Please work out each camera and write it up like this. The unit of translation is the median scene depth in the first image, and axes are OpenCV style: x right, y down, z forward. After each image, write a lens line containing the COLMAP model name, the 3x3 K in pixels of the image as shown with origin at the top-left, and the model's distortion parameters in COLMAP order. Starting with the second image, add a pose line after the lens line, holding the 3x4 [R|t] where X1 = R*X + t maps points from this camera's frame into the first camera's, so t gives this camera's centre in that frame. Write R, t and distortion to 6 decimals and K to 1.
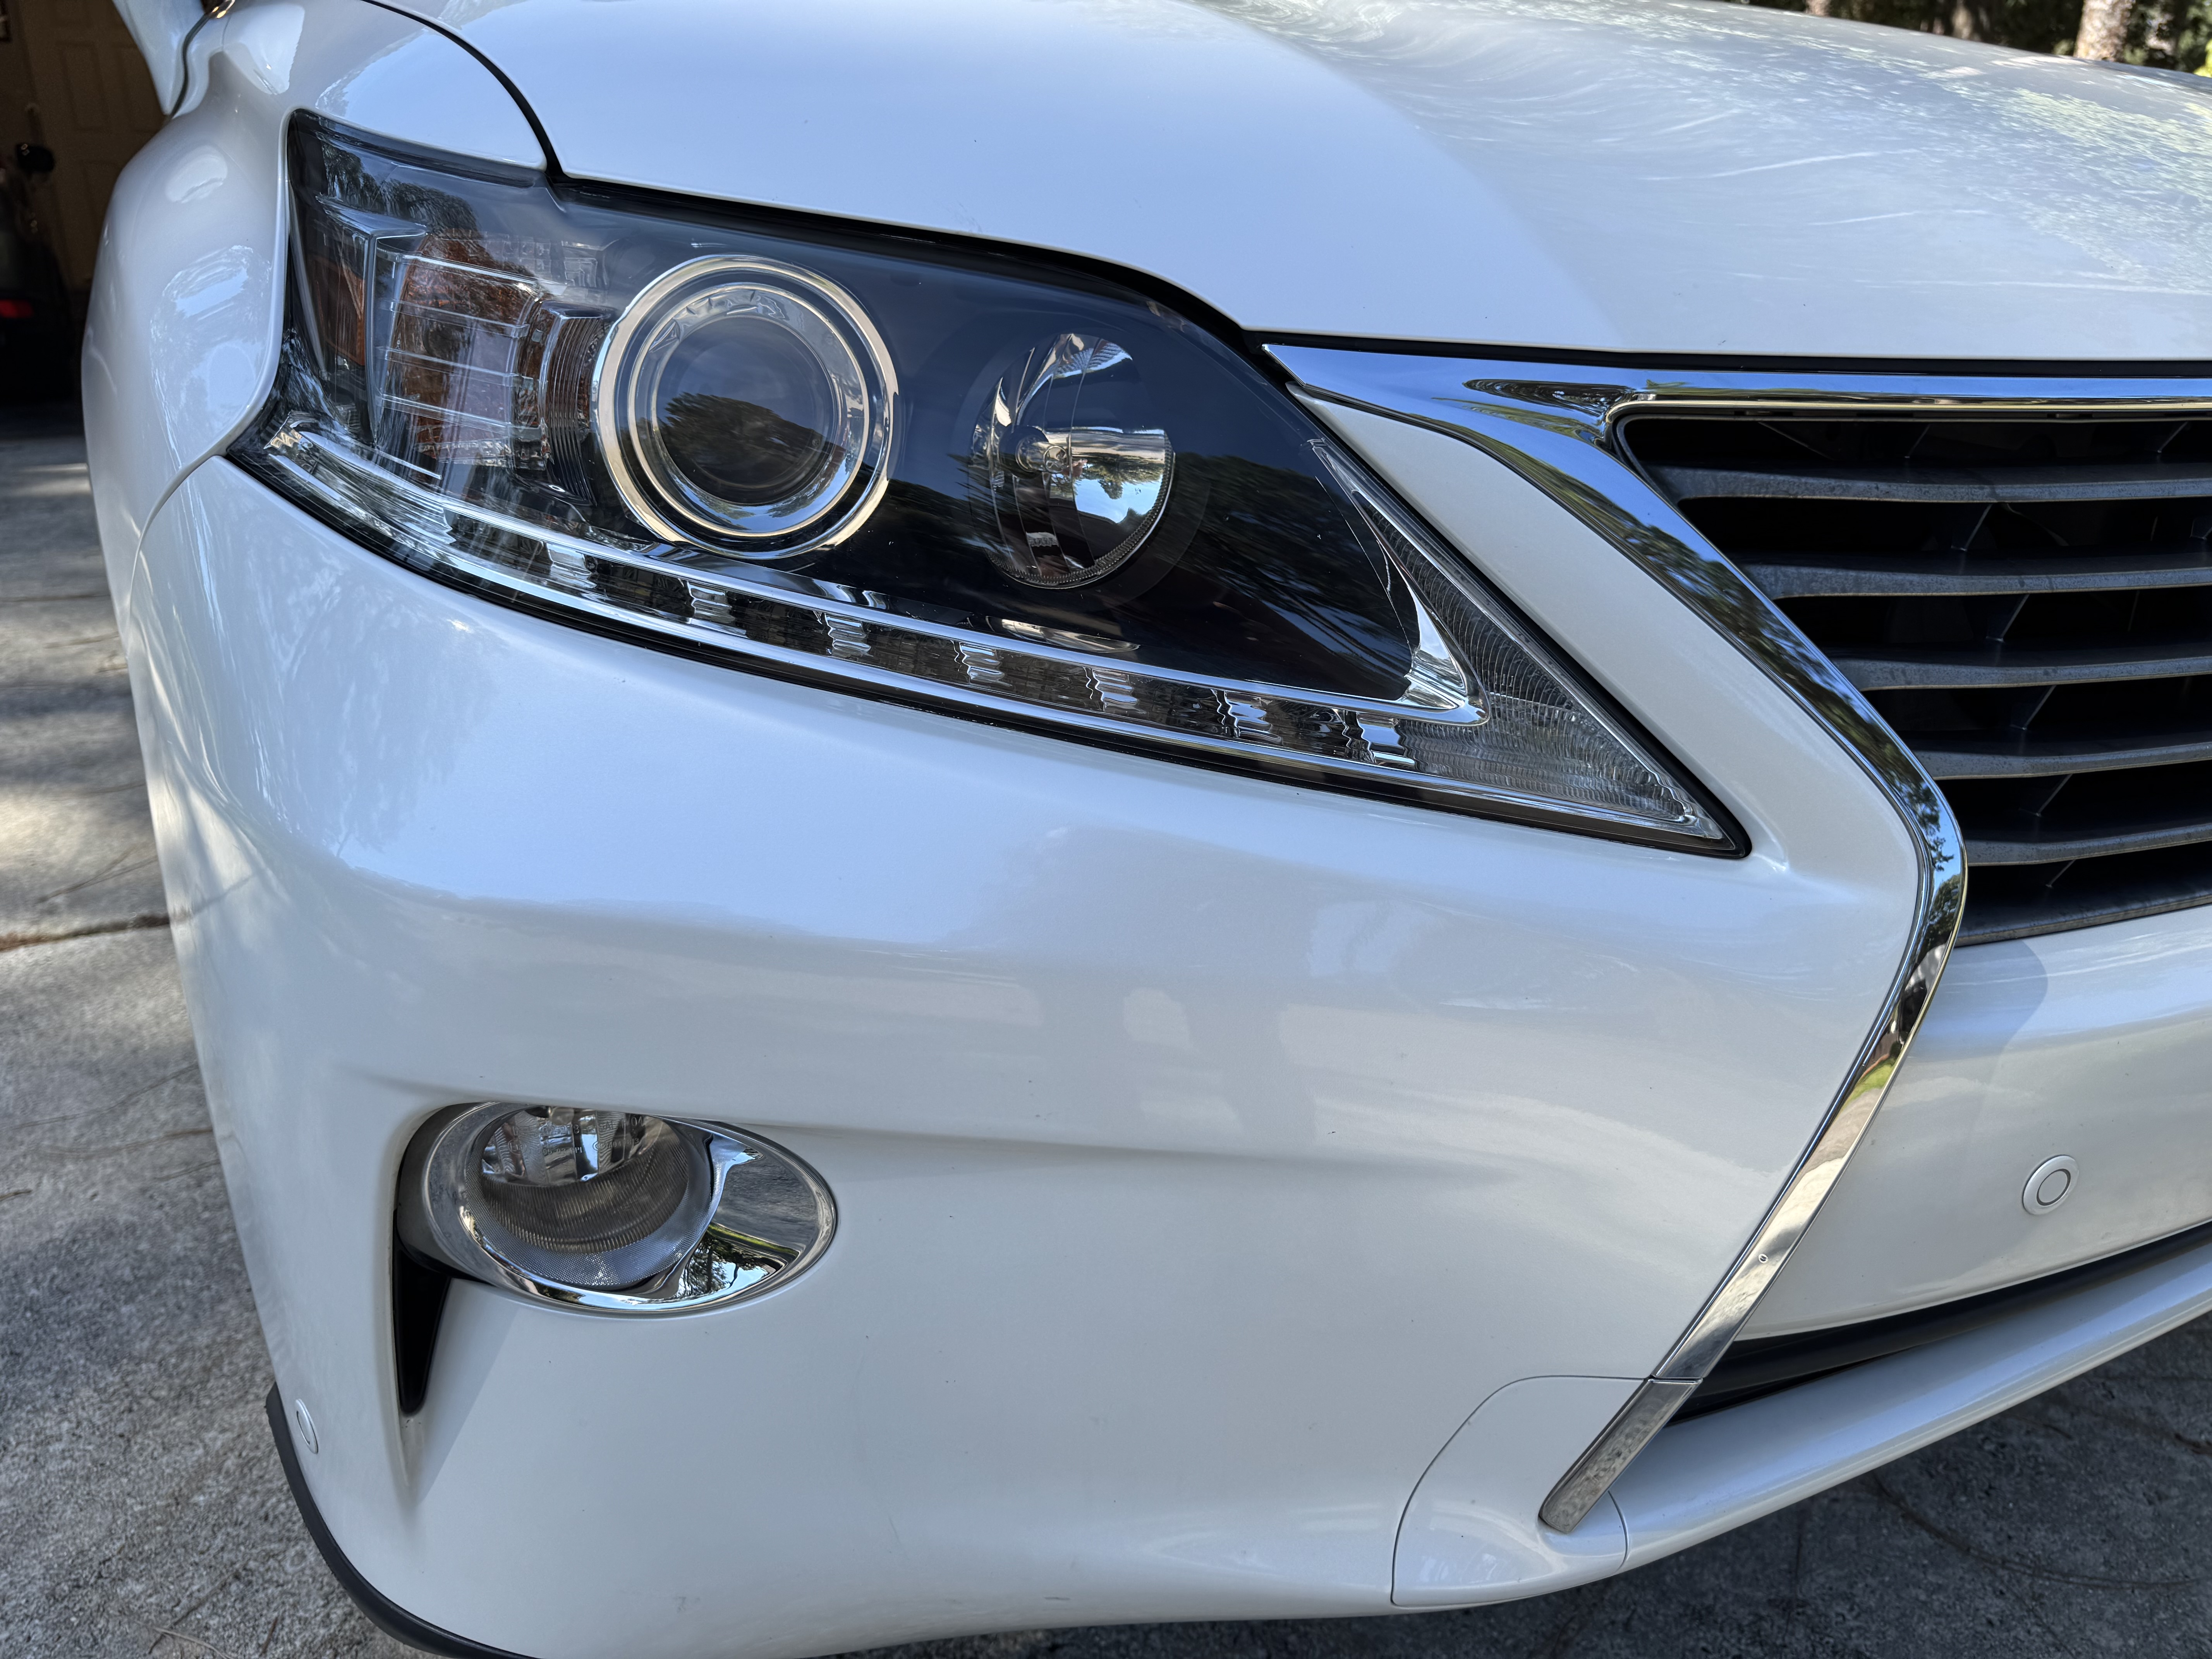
lens RADIAL K [[1582.5, 0, 1101.0], [0, 1582.5, 818.9], [0, 0, 1]] dist [0.001467, -0.005414]
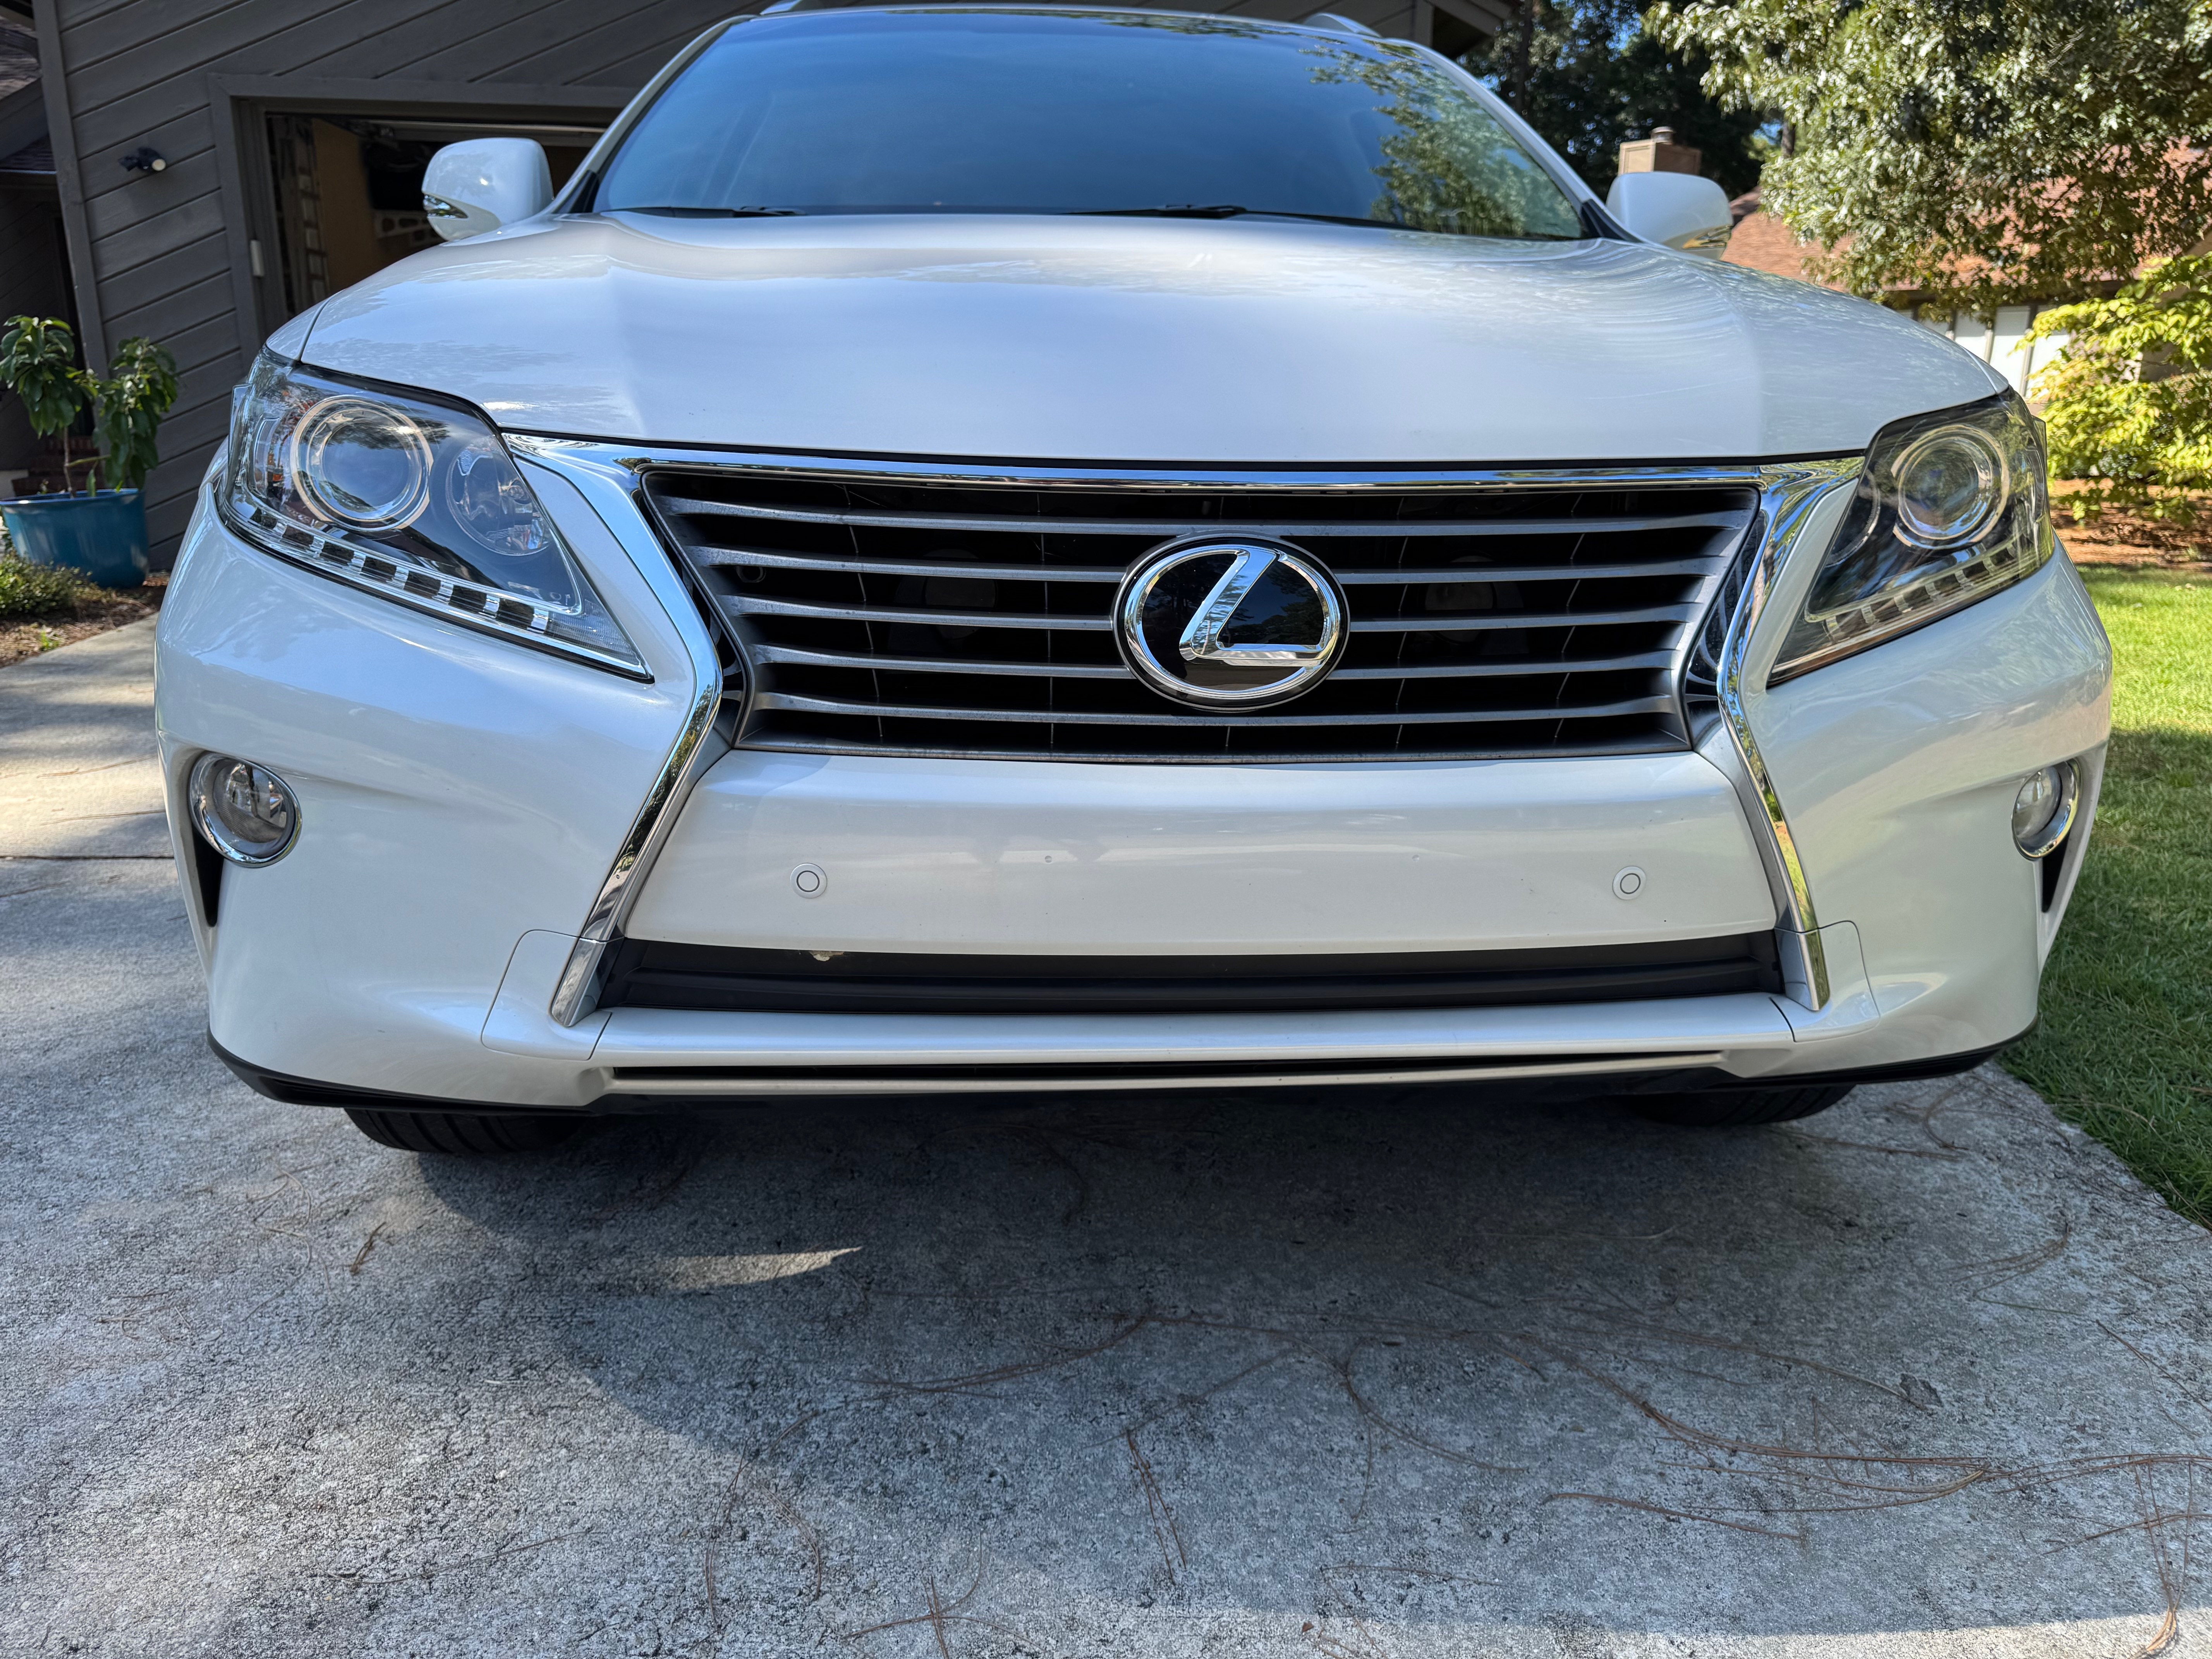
lens RADIAL K [[1582.5, 0, 1095.7], [0, 1582.5, 829.5], [0, 0, 1]] dist [0.001467, -0.005414]
pose [[0.914312, 0.104691, -0.391245, 0.824754], [-0.138961, 0.988464, -0.060244, 0.118359], [0.380425, 0.109450, 0.918312, -0.288203]]
